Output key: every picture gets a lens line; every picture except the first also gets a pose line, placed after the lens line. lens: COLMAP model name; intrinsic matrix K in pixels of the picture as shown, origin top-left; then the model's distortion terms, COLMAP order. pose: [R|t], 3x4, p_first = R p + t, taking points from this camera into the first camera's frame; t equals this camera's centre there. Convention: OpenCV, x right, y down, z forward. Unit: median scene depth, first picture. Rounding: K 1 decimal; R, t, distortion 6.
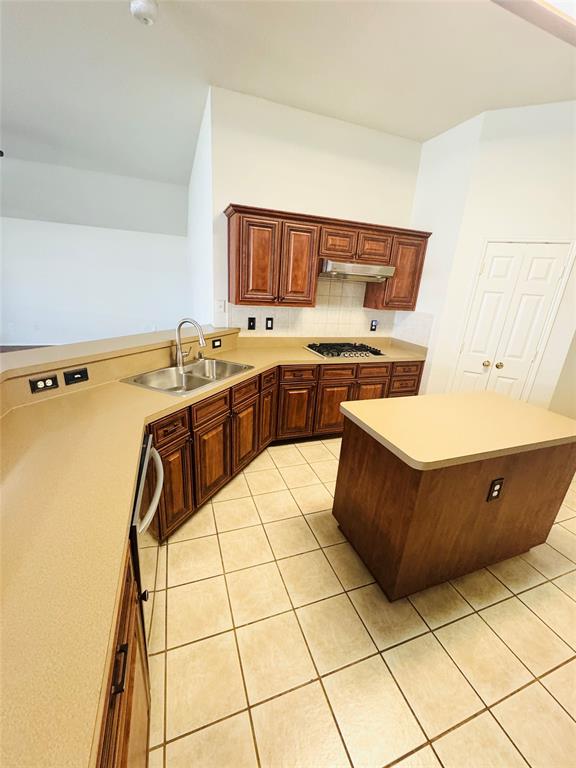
lens RADIAL K [[307.7, 0, 288.0], [0, 307.7, 384.0], [0, 0, 1]] dist [-0.001821, -0.000105]
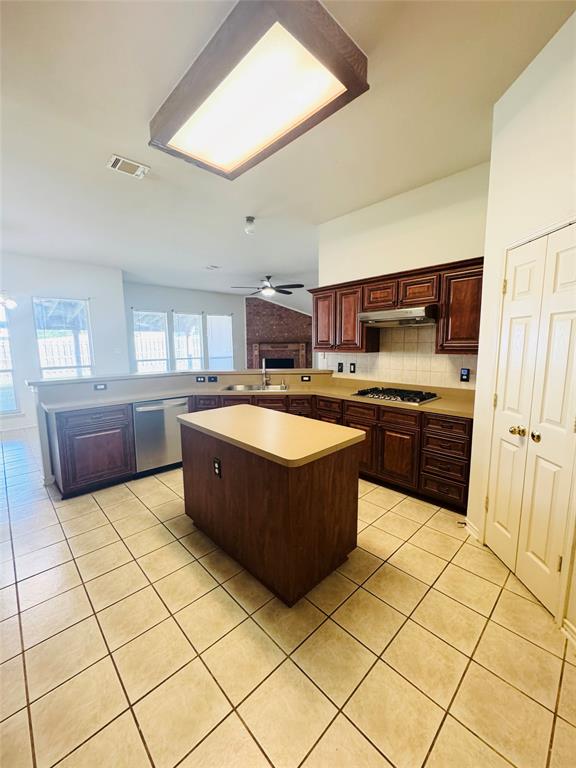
lens RADIAL K [[307.7, 0, 288.0], [0, 307.7, 384.0], [0, 0, 1]] dist [-0.001821, -0.000105]
pose [[0.397493, 0.052517, -0.916101, 1.027090], [-0.255743, 0.965142, -0.055638, -0.003492], [0.881246, 0.256402, 0.397068, 0.337106]]
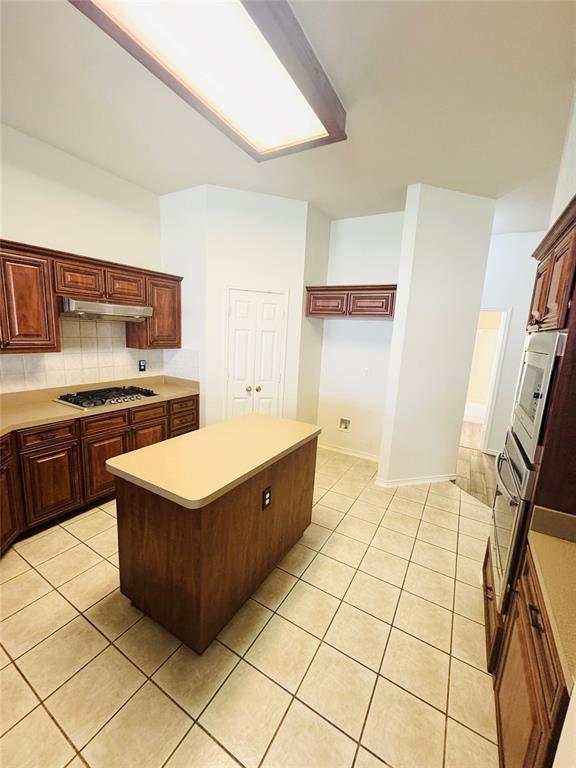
lens RADIAL K [[307.7, 0, 288.0], [0, 307.7, 384.0], [0, 0, 1]] dist [-0.001821, -0.000105]
pose [[0.774086, -0.130947, 0.619390, 0.036319], [0.196269, 0.979808, -0.038144, -0.010616], [-0.601889, 0.151094, 0.784156, -0.015670]]
